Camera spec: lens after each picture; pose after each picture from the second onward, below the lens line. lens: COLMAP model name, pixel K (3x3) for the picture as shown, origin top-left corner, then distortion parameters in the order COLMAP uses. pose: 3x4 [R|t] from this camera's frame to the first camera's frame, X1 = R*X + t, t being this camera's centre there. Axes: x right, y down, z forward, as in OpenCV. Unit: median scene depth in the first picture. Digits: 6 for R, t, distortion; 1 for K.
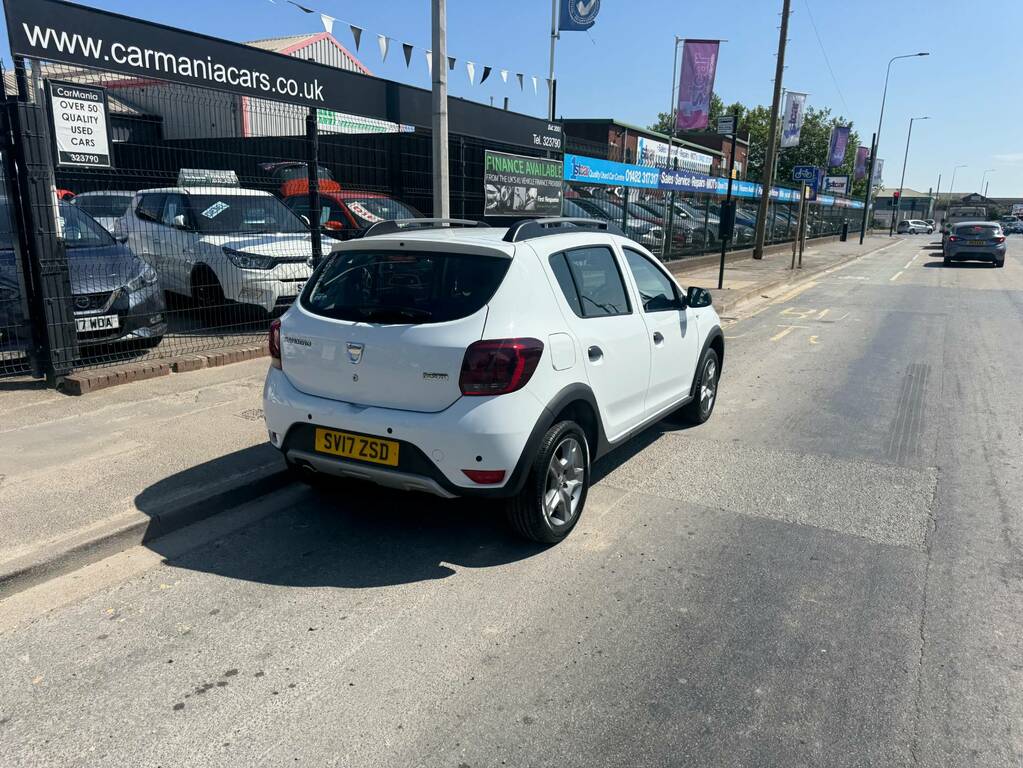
lens RADIAL K [[718.2, 0, 516.0], [0, 718.2, 386.4], [0, 0, 1]] dist [0.039103, -0.043661]
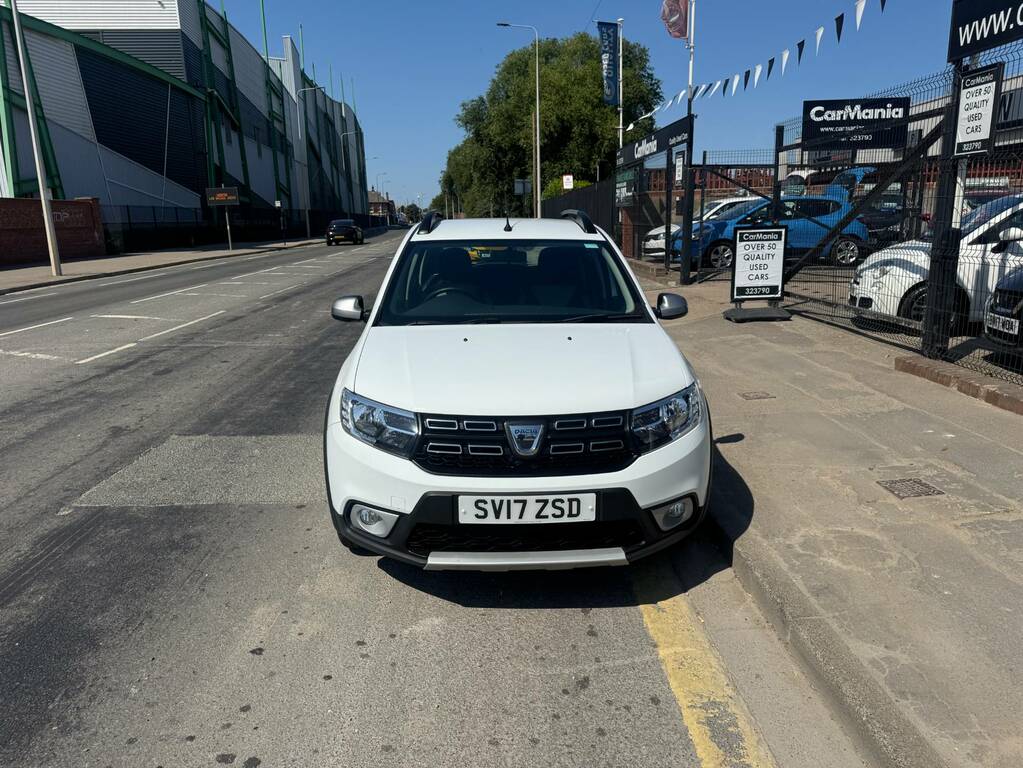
lens RADIAL K [[718.2, 0, 515.3], [0, 718.2, 384.5], [0, 0, 1]] dist [0.039103, -0.043661]
pose [[-0.838090, 0.126200, -0.530735, 0.475643], [-0.118824, 0.907287, 0.403376, -0.348893], [0.532435, 0.401129, -0.745392, 1.545984]]
